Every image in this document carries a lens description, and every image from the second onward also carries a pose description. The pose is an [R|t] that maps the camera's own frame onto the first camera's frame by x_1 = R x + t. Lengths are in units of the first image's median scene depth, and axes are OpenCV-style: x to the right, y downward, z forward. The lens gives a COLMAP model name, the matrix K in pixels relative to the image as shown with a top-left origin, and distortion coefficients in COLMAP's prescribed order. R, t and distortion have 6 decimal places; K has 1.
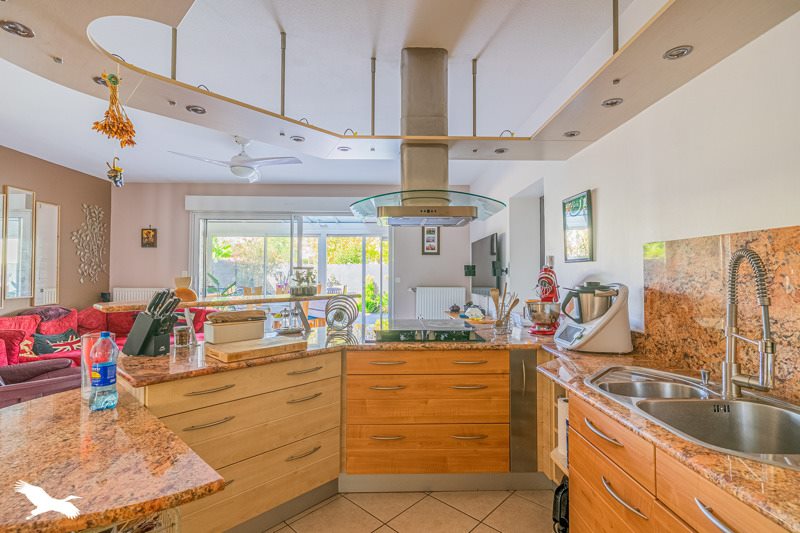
lens RADIAL K [[380.1, 0, 400.0], [0, 380.1, 266.5], [0, 0, 1]] dist [0.001629, 0.000407]
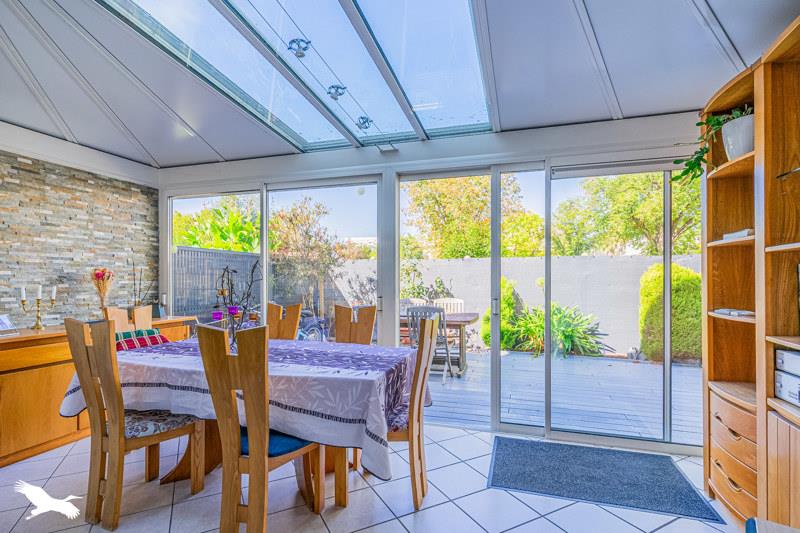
lens RADIAL K [[380.1, 0, 400.0], [0, 380.1, 266.5], [0, 0, 1]] dist [0.001629, 0.000407]
pose [[0.946326, -0.013828, -0.322917, -0.048257], [0.012516, 0.999903, -0.006140, 0.007809], [0.322971, 0.001769, 0.946407, 0.452712]]
